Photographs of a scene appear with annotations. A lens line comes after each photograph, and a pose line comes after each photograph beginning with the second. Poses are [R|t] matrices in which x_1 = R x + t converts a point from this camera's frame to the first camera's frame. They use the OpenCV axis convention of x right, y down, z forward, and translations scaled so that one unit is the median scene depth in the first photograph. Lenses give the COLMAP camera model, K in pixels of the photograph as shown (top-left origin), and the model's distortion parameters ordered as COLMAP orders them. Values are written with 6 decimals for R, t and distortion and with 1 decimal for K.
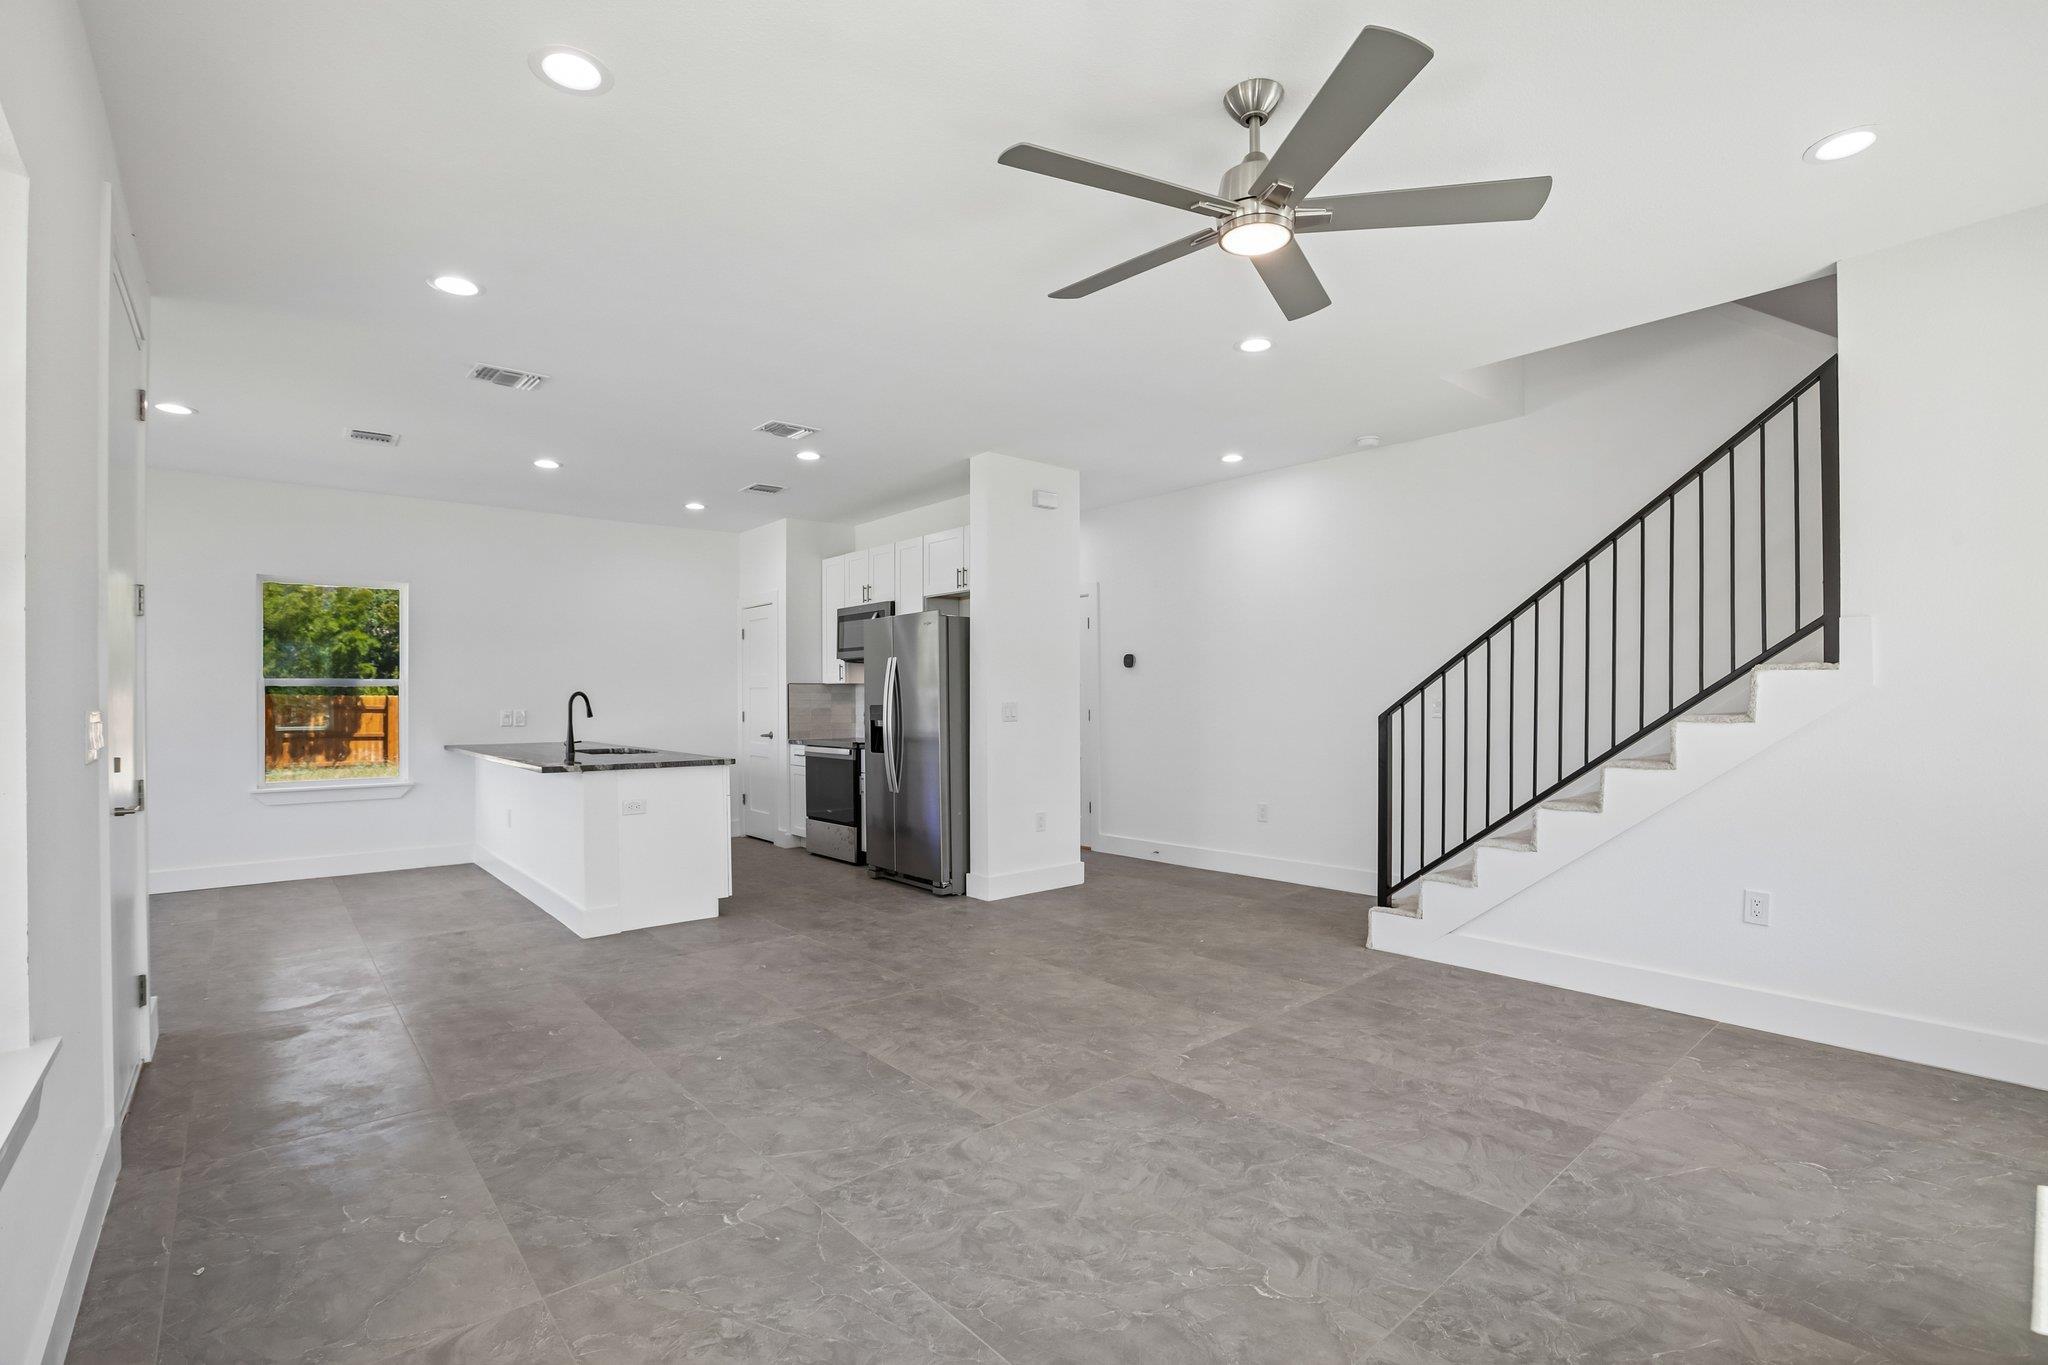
lens RADIAL K [[928.9, 0, 1016.2], [0, 928.9, 693.8], [0, 0, 1]] dist [-0.052918, 0.014200]
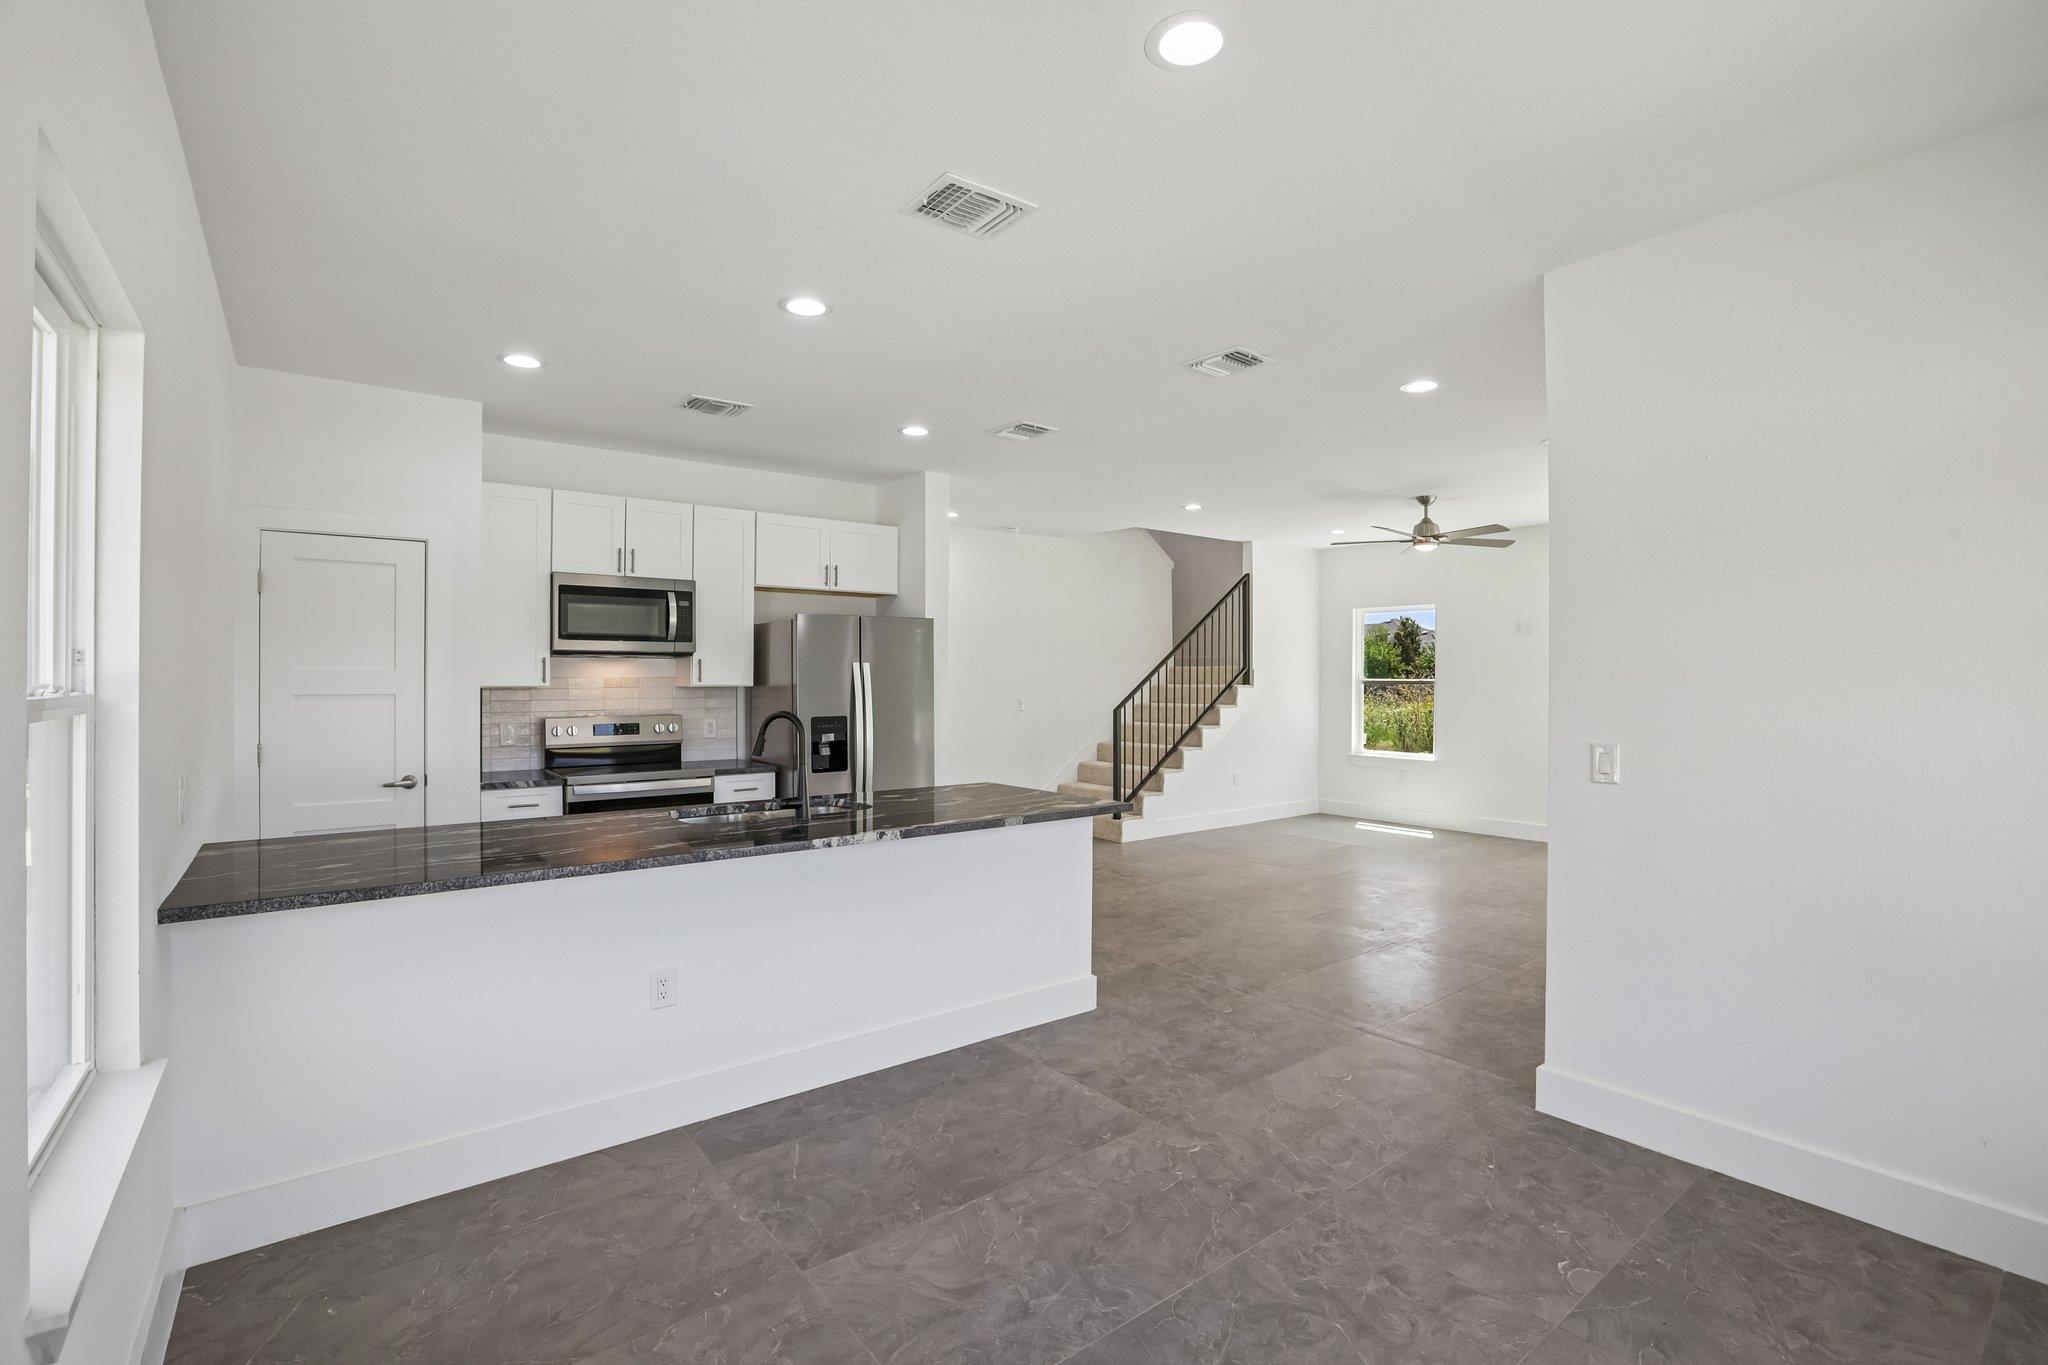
lens RADIAL K [[928.9, 0, 1042.1], [0, 928.9, 682.8], [0, 0, 1]] dist [-0.052918, 0.014200]
pose [[0.030740, 0.002247, 0.999525, -1.466136], [-0.003643, 0.999991, -0.002136, -0.025504], [-0.999521, -0.003576, 0.030748, 1.152538]]
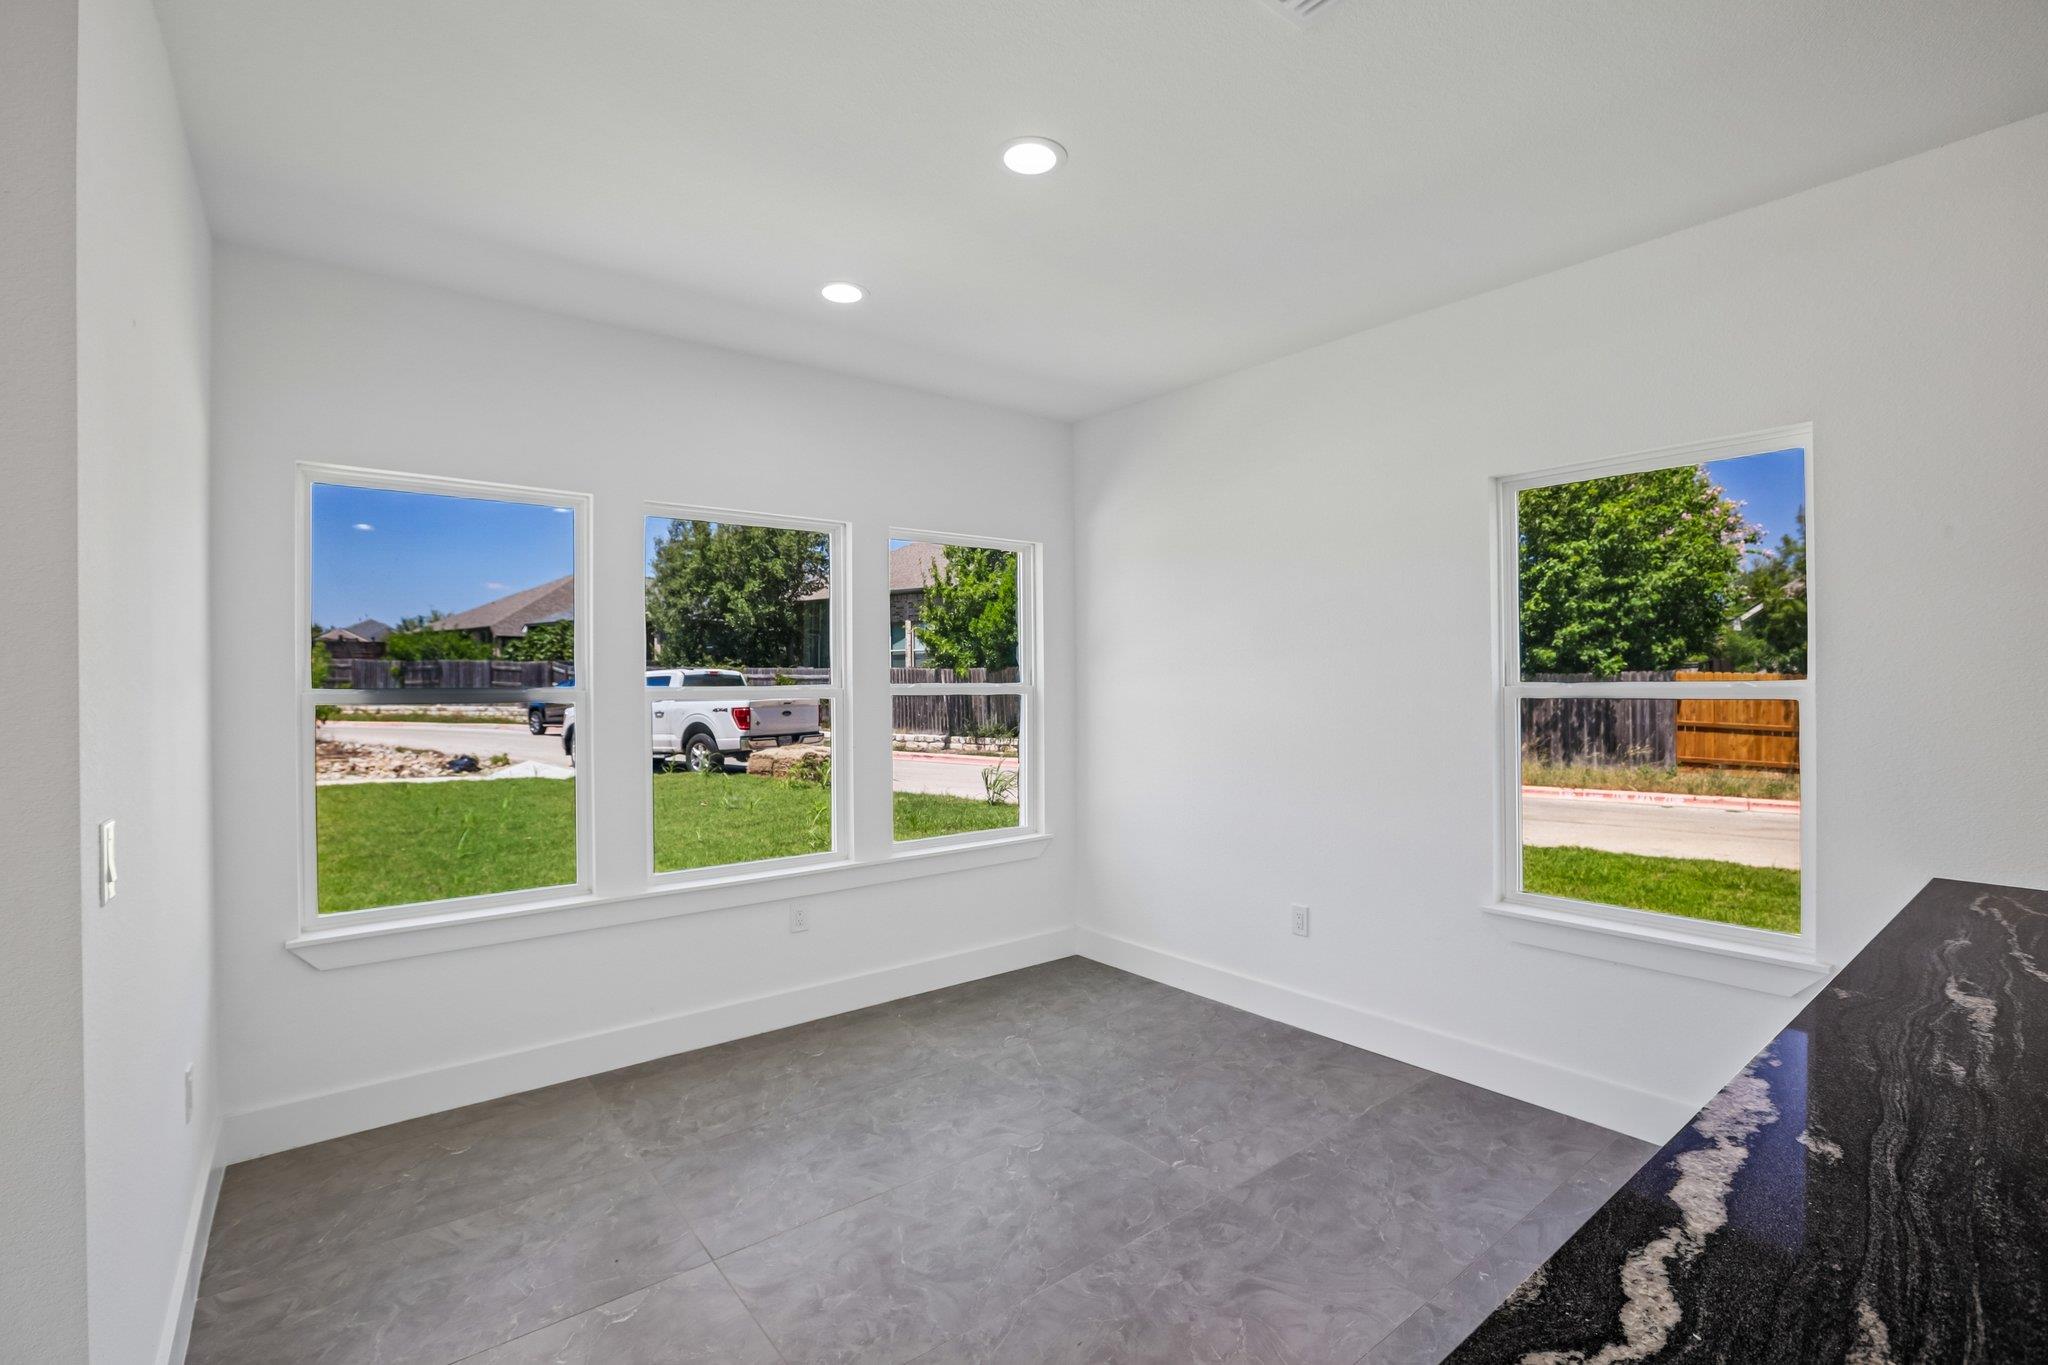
lens RADIAL K [[928.9, 0, 1060.7], [0, 928.9, 664.1], [0, 0, 1]] dist [-0.052918, 0.014200]
pose [[-0.005512, -0.015101, -0.999871, -0.473518], [0.014150, 0.999785, -0.015178, -0.033075], [0.999885, -0.014232, -0.005298, 1.112586]]
